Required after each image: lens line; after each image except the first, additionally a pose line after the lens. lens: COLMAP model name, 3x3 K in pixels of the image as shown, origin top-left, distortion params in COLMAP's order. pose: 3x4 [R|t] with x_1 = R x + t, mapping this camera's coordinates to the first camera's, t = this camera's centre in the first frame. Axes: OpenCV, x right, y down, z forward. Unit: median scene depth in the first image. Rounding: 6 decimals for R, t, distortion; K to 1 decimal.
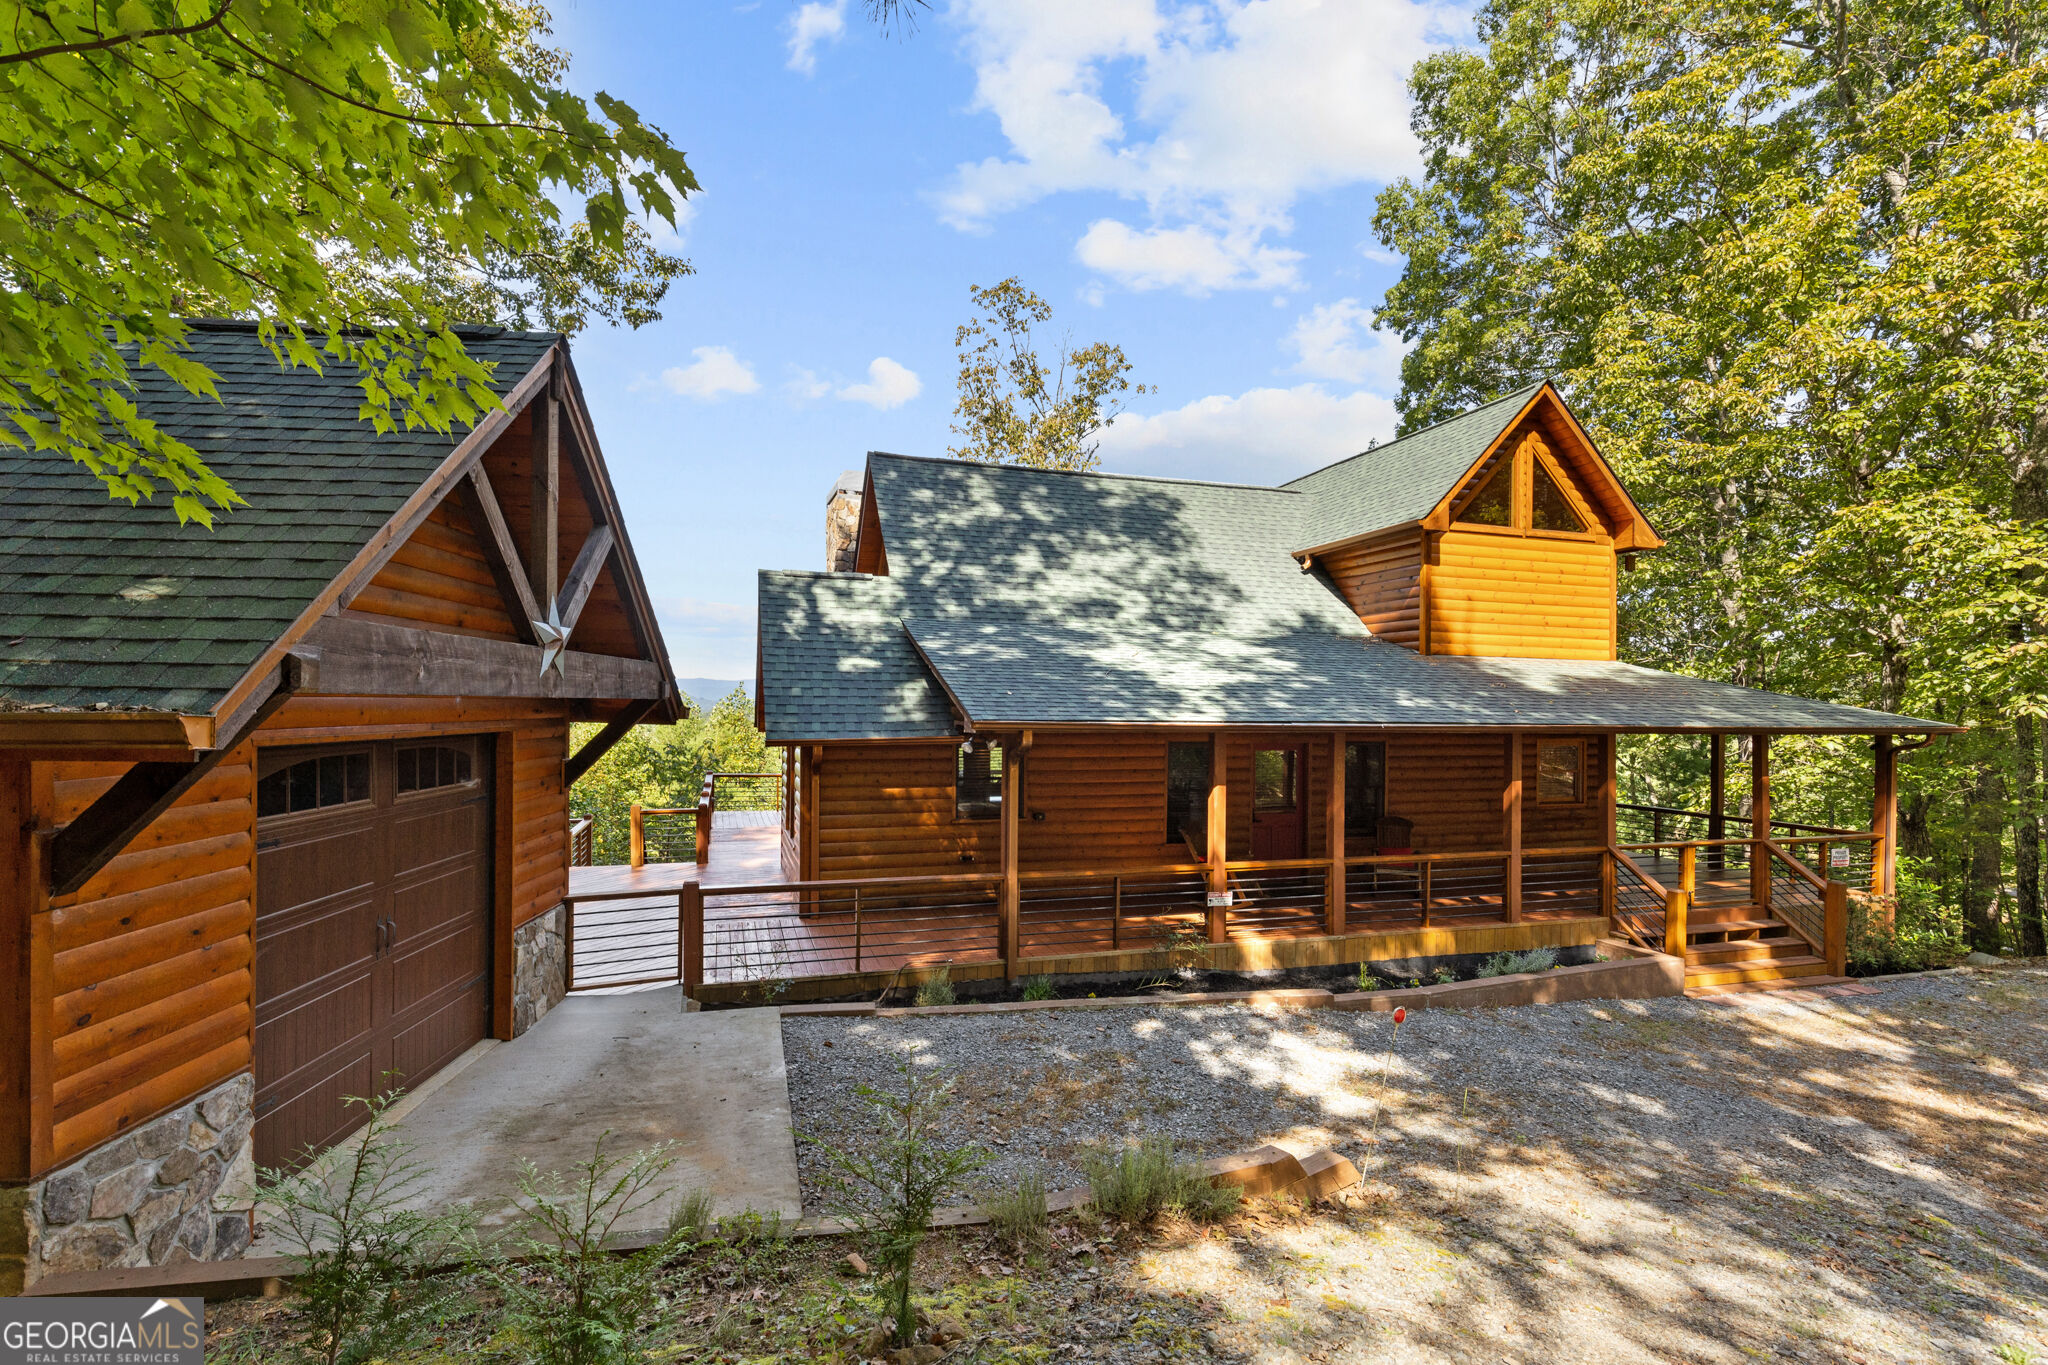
lens RADIAL K [[936.2, 0, 1024.0], [0, 936.2, 682.5], [0, 0, 1]] dist [0.020112, -0.000206]
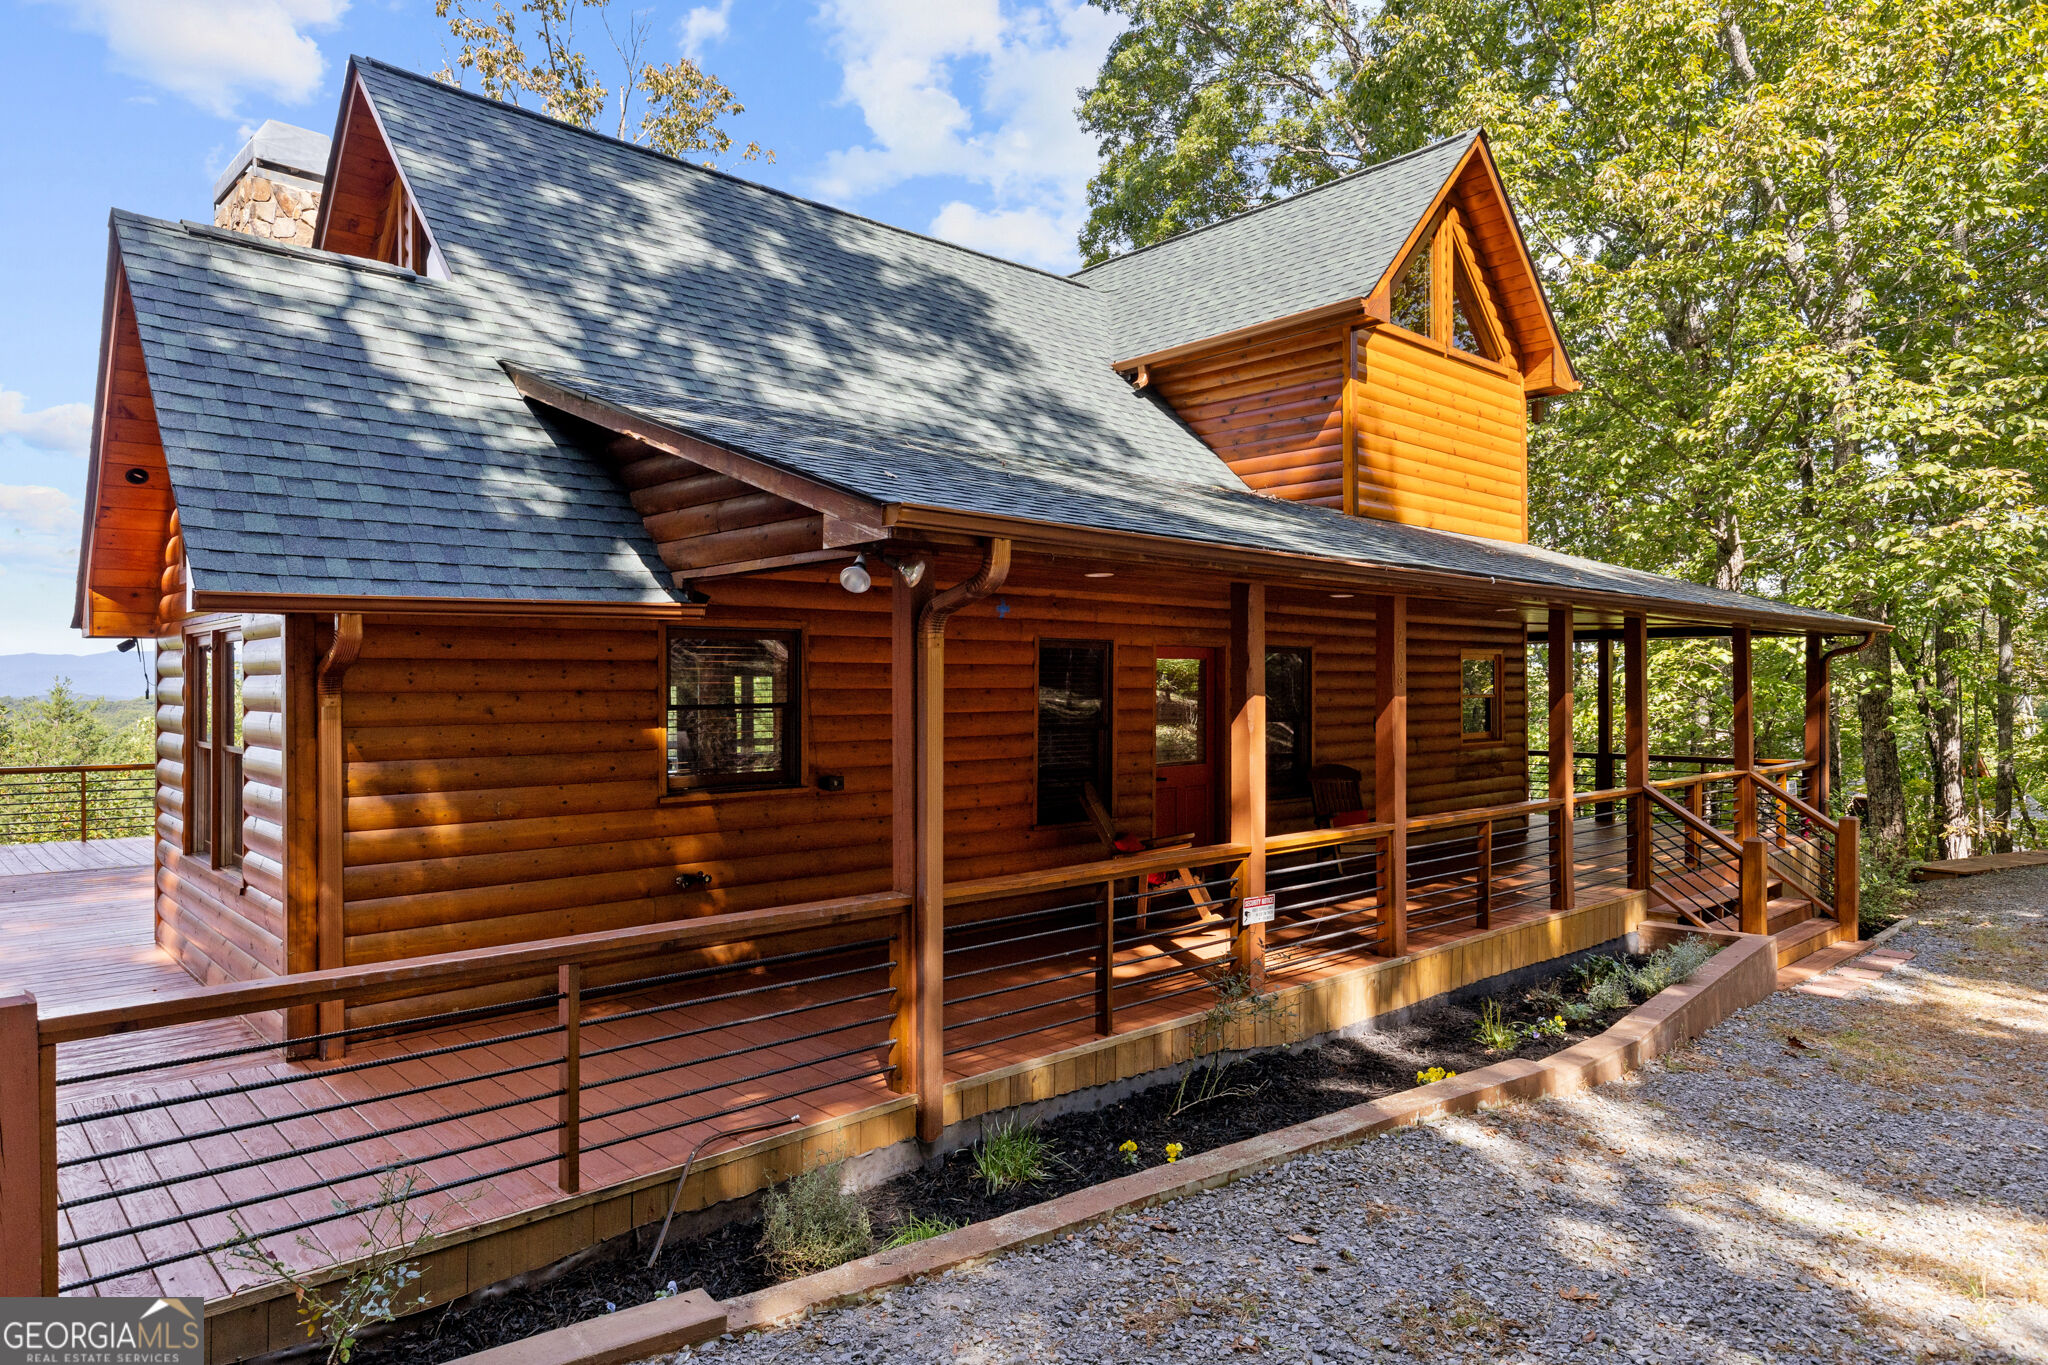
lens RADIAL K [[1231.8, 0, 1024.0], [0, 1231.8, 682.5], [0, 0, 1]] dist [-0.004419, 0.000849]
pose [[0.905641, -0.013552, 0.423830, -0.140224], [0.005343, 0.999775, 0.020550, 0.066723], [-0.424013, -0.016346, 0.905509, 0.323664]]
